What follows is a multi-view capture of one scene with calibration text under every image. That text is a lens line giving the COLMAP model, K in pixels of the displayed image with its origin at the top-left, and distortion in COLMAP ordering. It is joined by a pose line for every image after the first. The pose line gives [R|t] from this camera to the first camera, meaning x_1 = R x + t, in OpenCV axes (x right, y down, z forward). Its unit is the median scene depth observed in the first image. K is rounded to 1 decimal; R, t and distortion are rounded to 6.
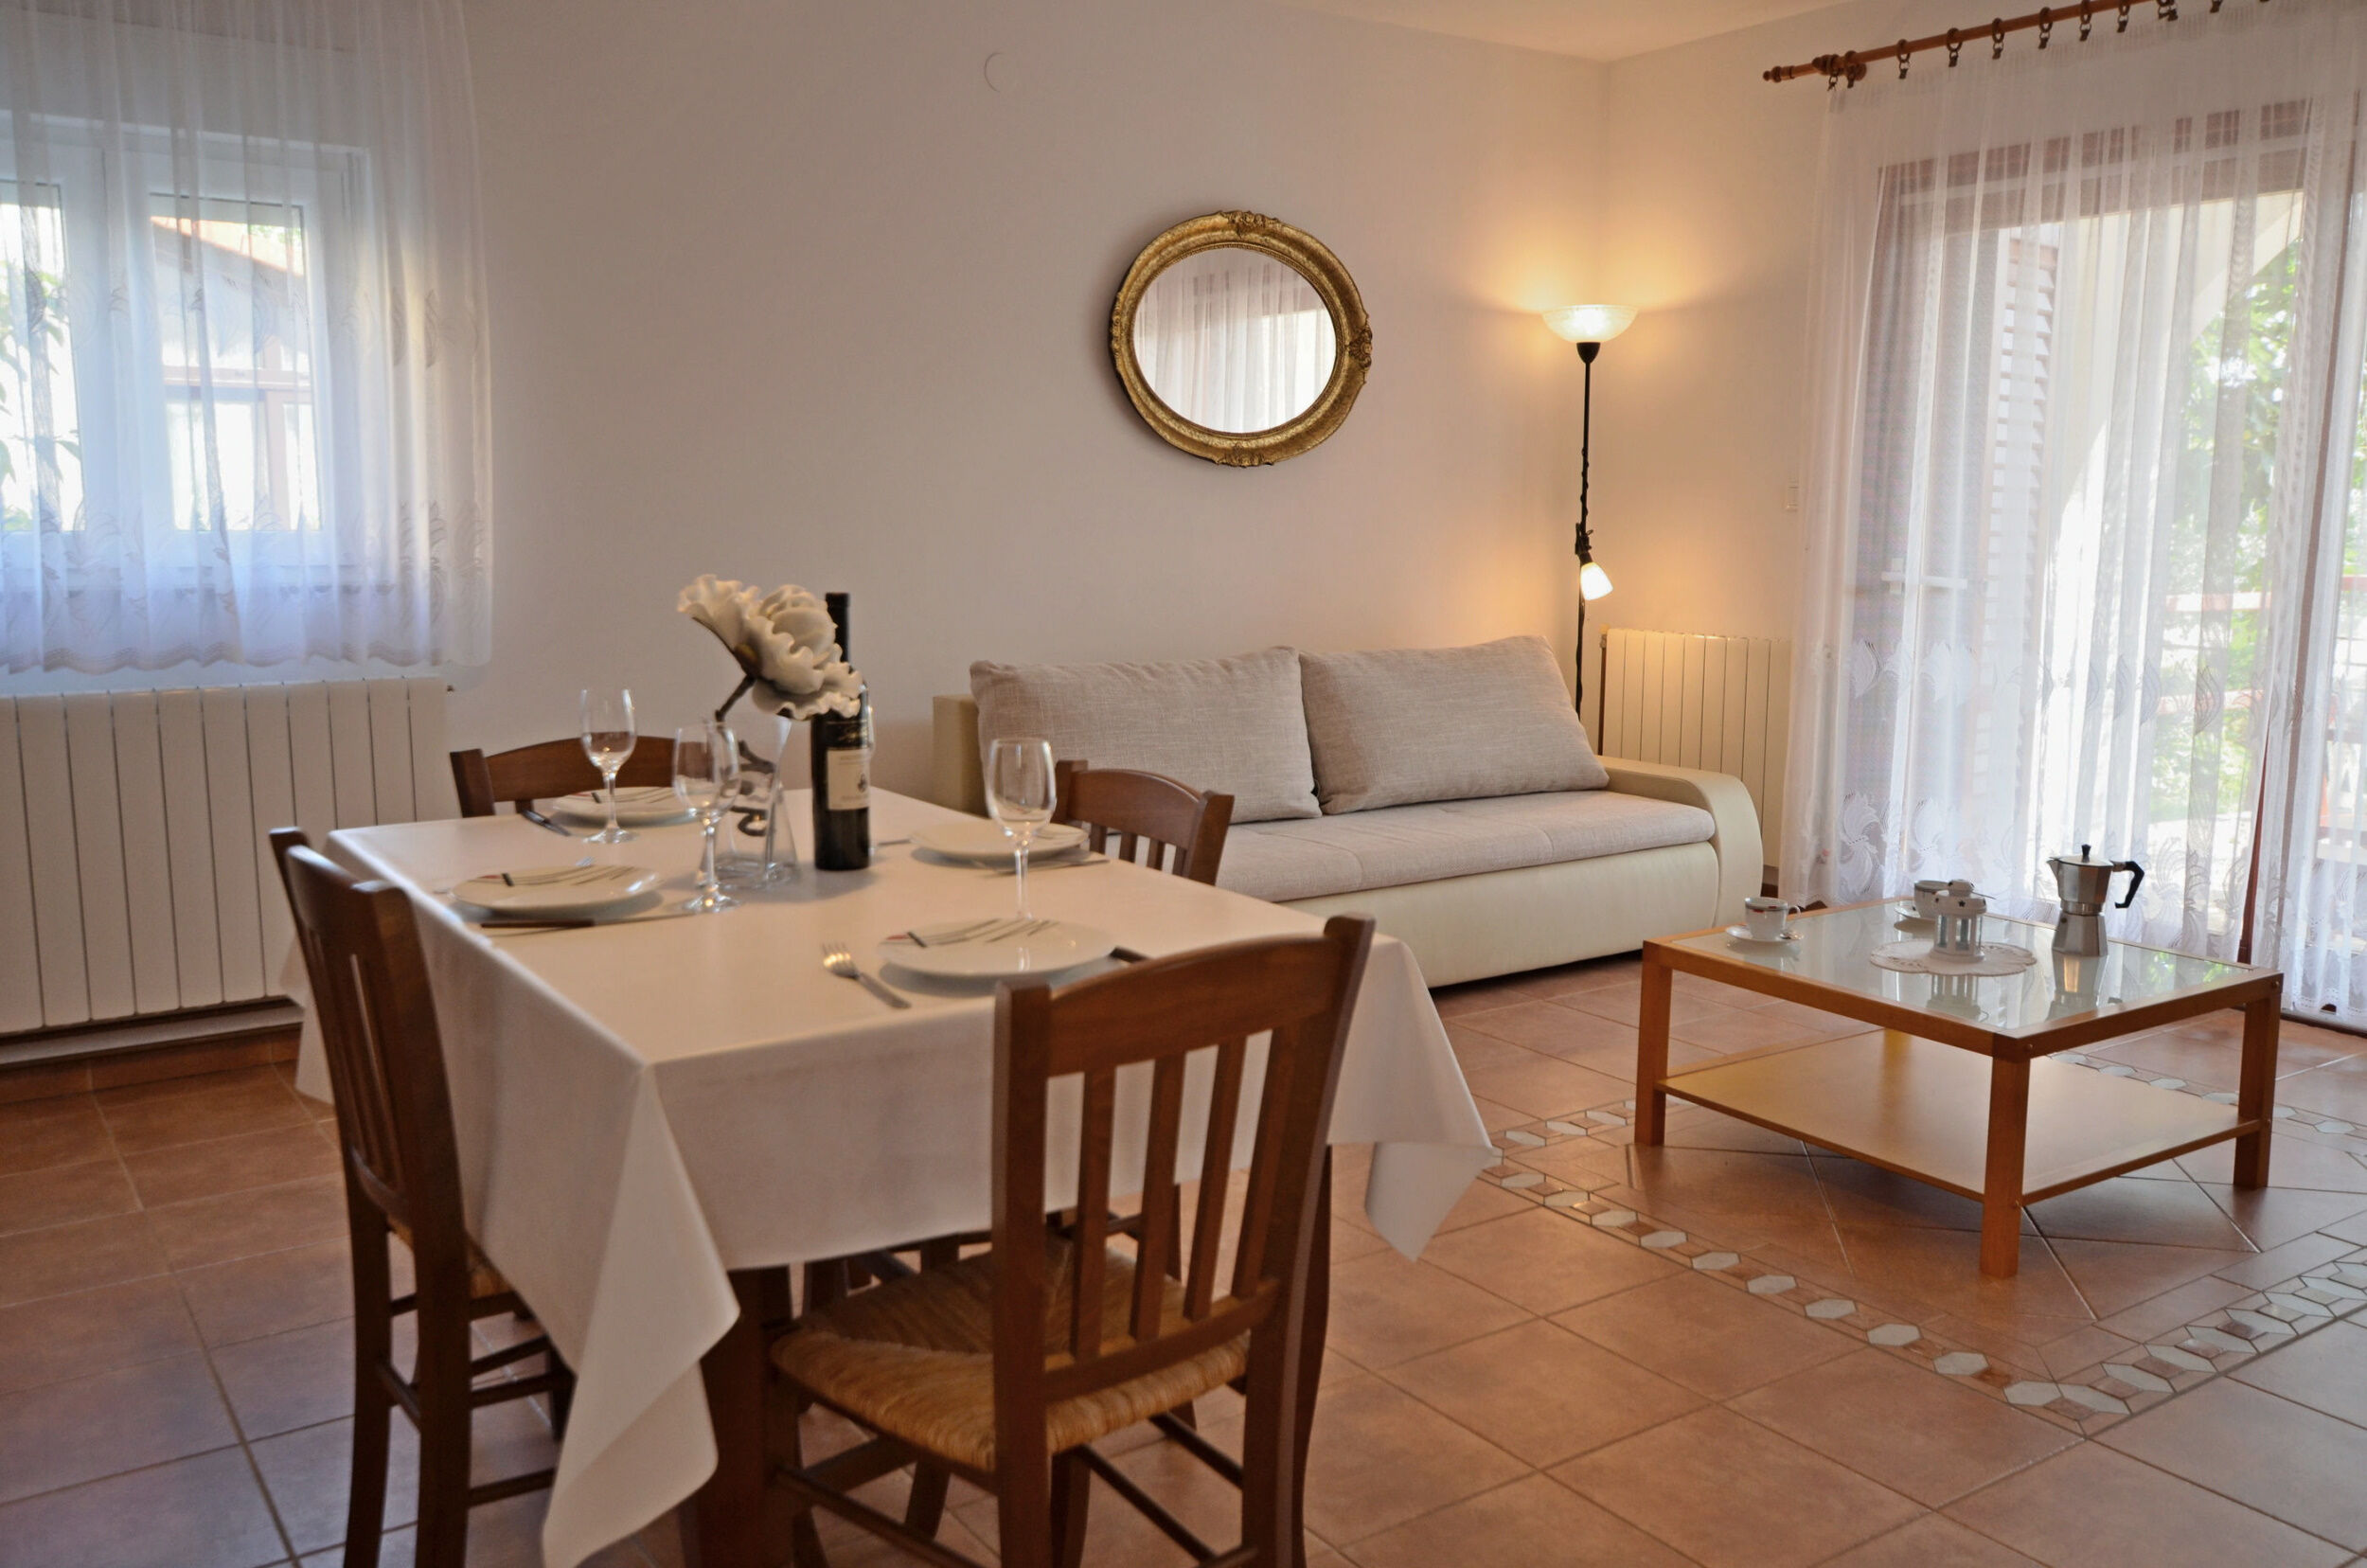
lens RADIAL K [[1976.3, 0, 1183.5], [0, 1976.3, 784.0], [0, 0, 1]] dist [-0.000248, 0.009059]
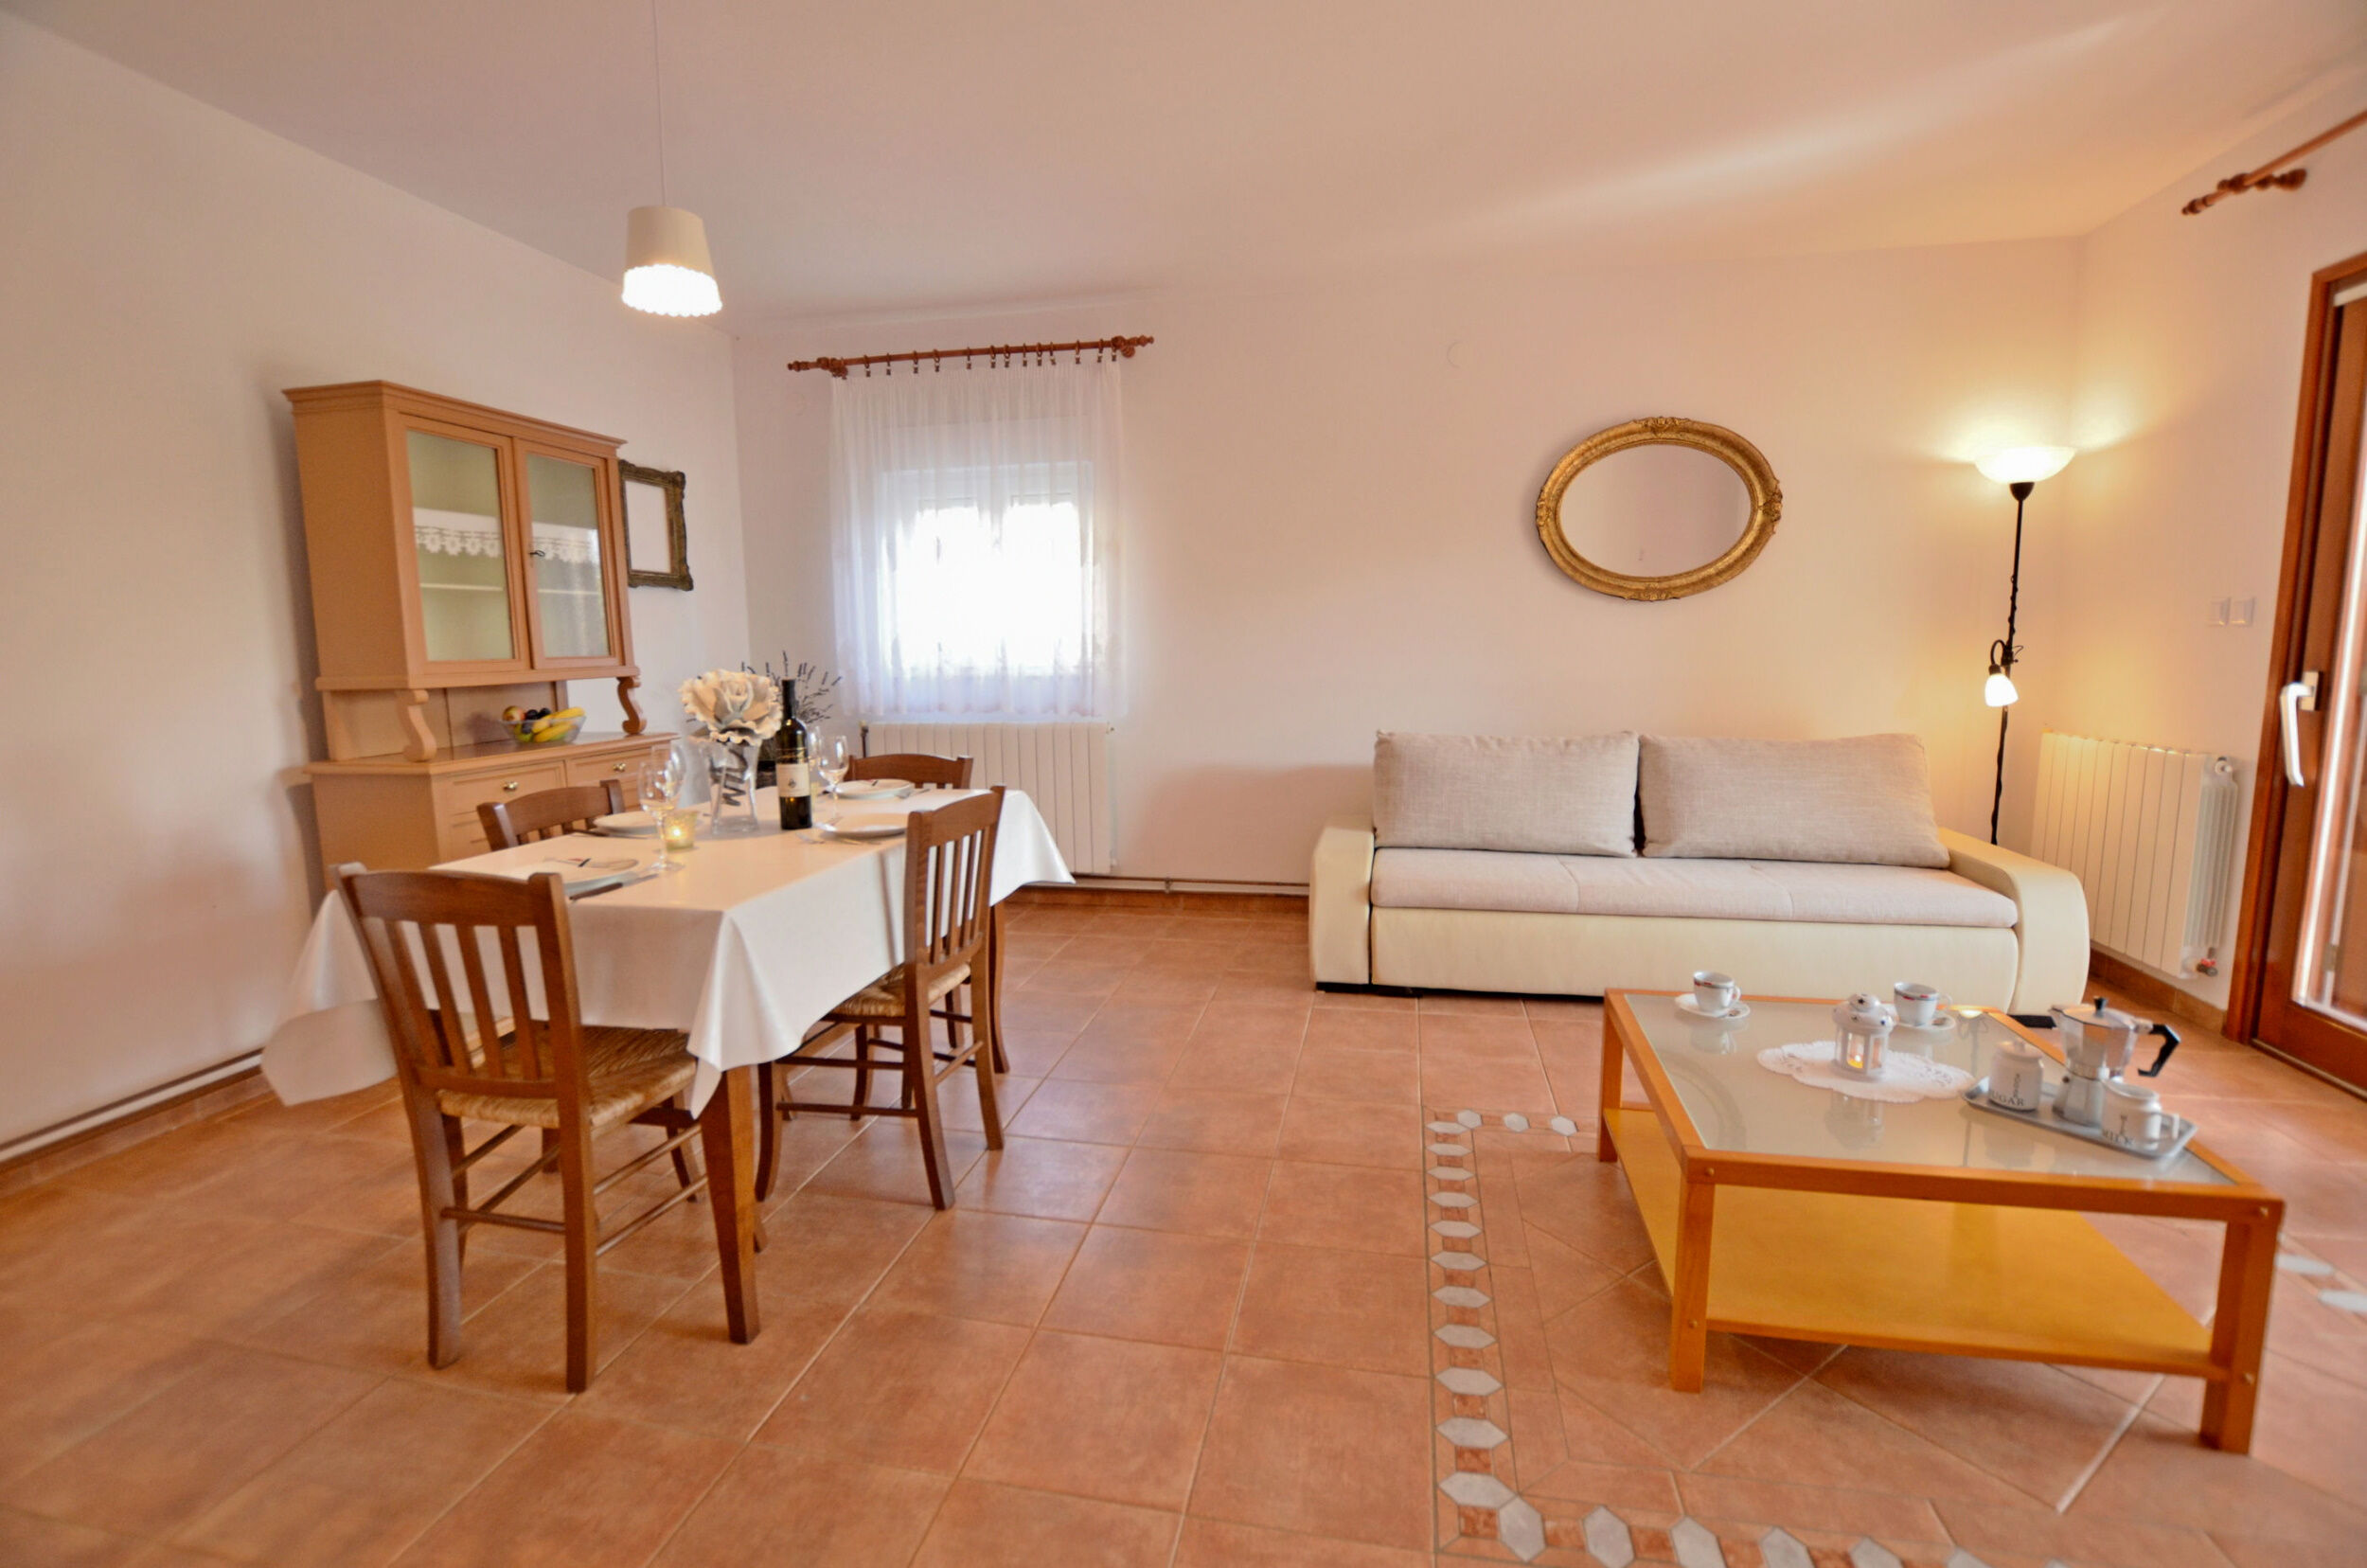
lens RADIAL K [[1052.7, 0, 1191.4], [0, 1052.7, 782.8], [0, 0, 1]] dist [-0.027415, 0.000946]
pose [[0.684833, 0.087878, -0.723382, 0.371356], [-0.087159, 0.995453, 0.038415, -0.034975], [0.723469, 0.036742, 0.689378, 0.276721]]
